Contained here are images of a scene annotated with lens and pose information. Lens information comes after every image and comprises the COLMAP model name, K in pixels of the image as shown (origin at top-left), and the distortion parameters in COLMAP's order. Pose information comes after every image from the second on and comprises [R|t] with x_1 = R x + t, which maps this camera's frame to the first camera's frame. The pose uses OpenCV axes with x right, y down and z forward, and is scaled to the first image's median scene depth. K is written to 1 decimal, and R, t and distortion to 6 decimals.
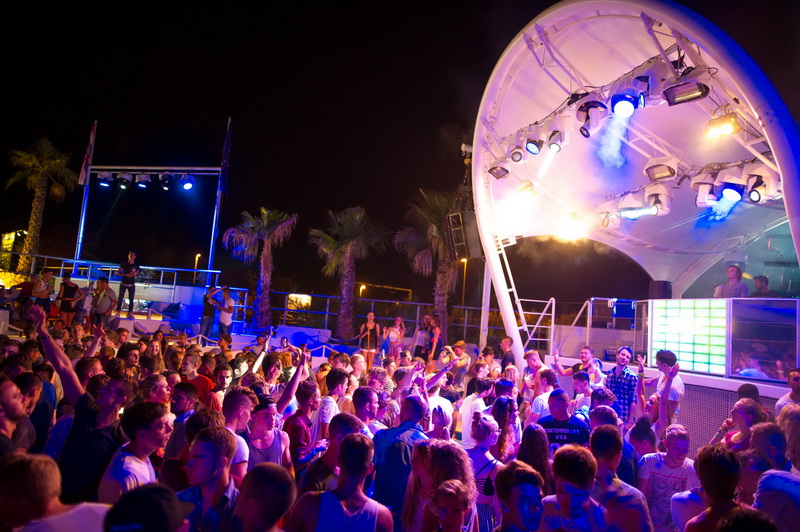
lens RADIAL K [[561.5, 0, 401.9], [0, 561.5, 265.6], [0, 0, 1]] dist [-0.045603, 0.045083]
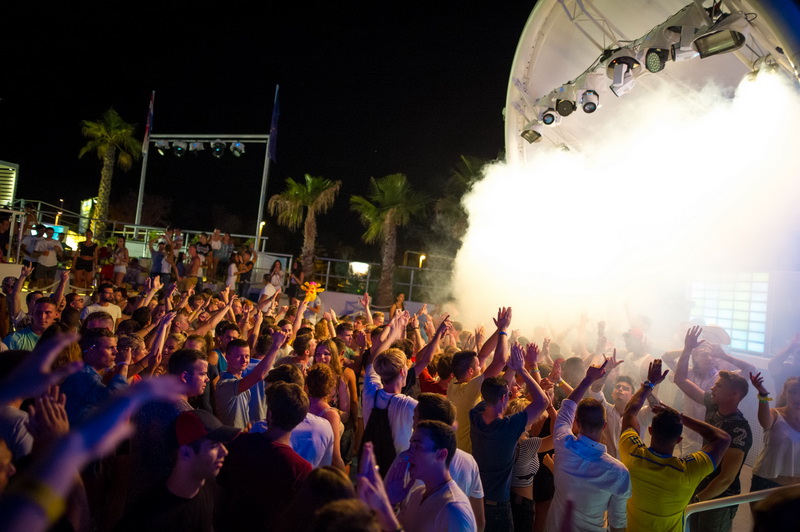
lens RADIAL K [[561.5, 0, 402.1], [0, 561.5, 264.5], [0, 0, 1]] dist [-0.045603, 0.045083]
pose [[0.993179, 0.018869, -0.115061, 0.053335], [-0.012990, 0.998581, 0.051636, 0.005164], [0.115872, -0.049789, 0.992015, 0.011063]]
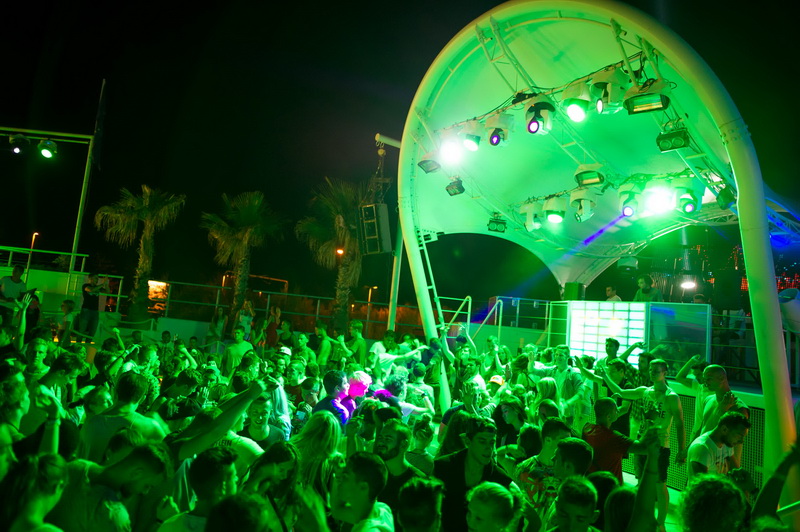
lens RADIAL K [[561.5, 0, 400.2], [0, 561.5, 265.9], [0, 0, 1]] dist [-0.045603, 0.045083]
pose [[0.969562, 0.036241, 0.242149, -0.083354], [-0.040060, 0.999138, 0.010865, -0.001846], [-0.241547, -0.020235, 0.970178, 0.053033]]
